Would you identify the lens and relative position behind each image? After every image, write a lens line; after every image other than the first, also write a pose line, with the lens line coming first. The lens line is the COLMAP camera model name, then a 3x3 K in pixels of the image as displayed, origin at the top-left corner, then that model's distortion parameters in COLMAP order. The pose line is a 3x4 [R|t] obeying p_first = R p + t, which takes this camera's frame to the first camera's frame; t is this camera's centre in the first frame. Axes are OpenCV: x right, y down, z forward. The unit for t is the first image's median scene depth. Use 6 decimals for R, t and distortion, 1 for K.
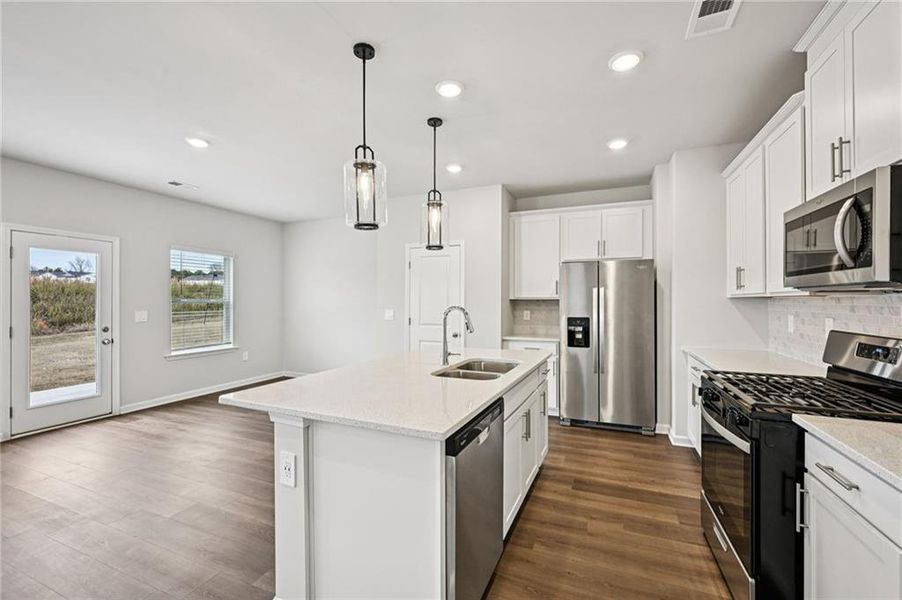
lens RADIAL K [[369.3, 0, 452.9], [0, 369.3, 300.4], [0, 0, 1]] dist [-0.001347, -0.000023]
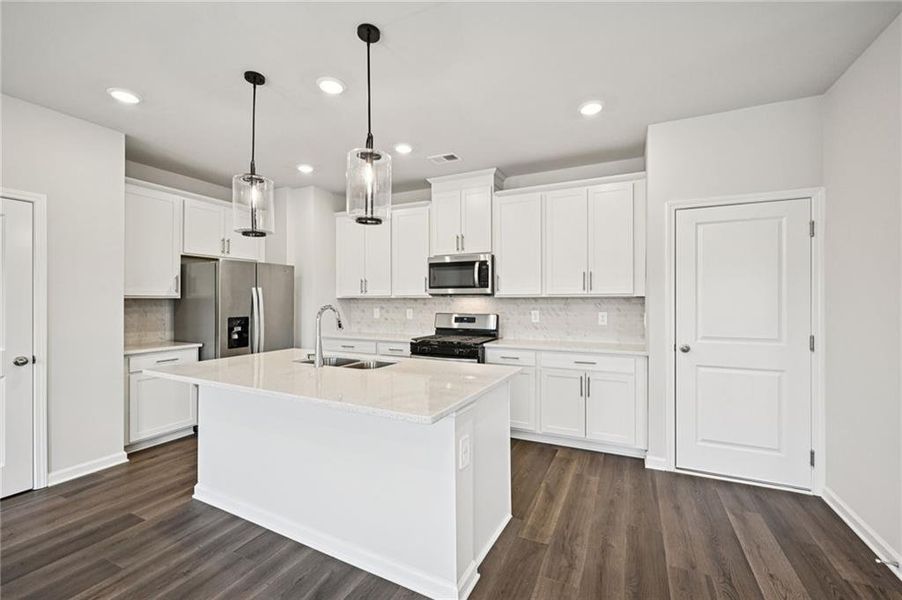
lens RADIAL K [[376.2, 0, 451.0], [0, 376.2, 300.0], [0, 0, 1]] dist [0.000360, 0.000063]
pose [[0.057807, 0.001561, 0.998327, -0.738119], [-0.001029, 0.999998, -0.001504, 0.002158], [-0.998327, -0.000941, 0.057809, 0.459800]]
